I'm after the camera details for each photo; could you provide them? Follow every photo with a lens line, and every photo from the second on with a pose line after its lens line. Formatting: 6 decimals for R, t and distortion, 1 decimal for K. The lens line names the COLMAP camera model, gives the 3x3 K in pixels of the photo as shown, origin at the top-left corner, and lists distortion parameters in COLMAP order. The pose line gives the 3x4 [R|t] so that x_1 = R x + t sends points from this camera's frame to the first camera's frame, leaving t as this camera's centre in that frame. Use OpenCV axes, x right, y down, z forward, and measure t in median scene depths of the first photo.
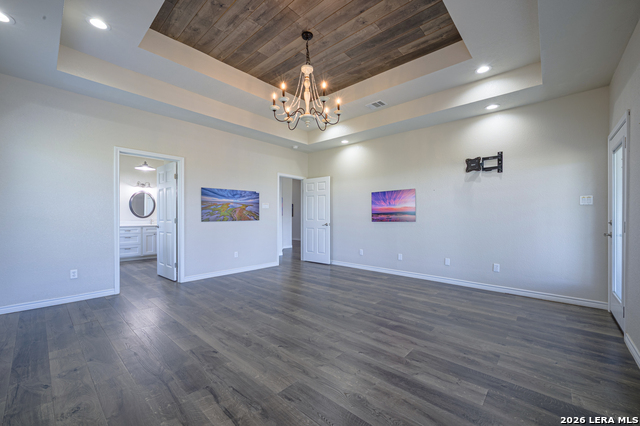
lens RADIAL K [[259.0, 0, 320.0], [0, 259.0, 215.8], [0, 0, 1]] dist [-0.002631, -0.000091]
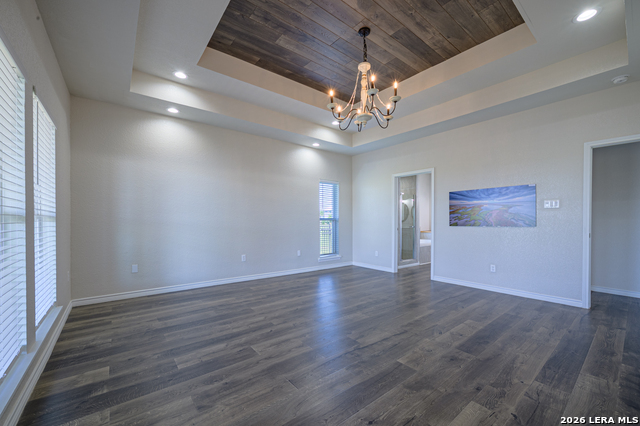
lens RADIAL K [[259.0, 0, 320.0], [0, 259.0, 215.8], [0, 0, 1]] dist [-0.002631, -0.000091]
pose [[-0.163180, -0.019362, -0.986406, 0.925871], [-0.000432, 0.999809, -0.019553, 0.004858], [0.986596, -0.002765, -0.163157, 0.987440]]
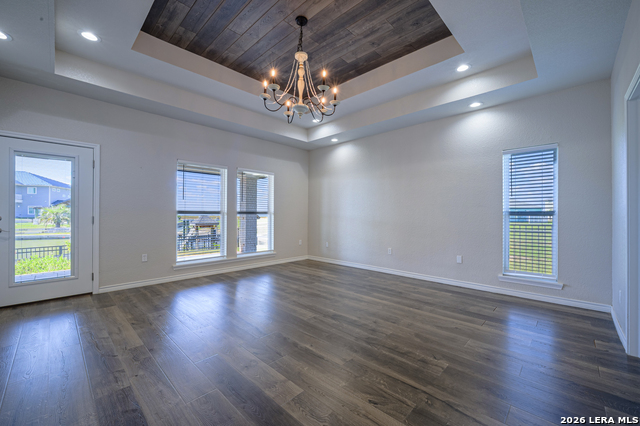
lens RADIAL K [[259.0, 0, 320.0], [0, 259.0, 215.8], [0, 0, 1]] dist [-0.002631, -0.000091]
pose [[-0.999316, -0.006974, 0.036322, -0.153400], [-0.006828, 0.999968, 0.004121, 0.003198], [-0.036349, 0.003870, -0.999332, 1.898820]]
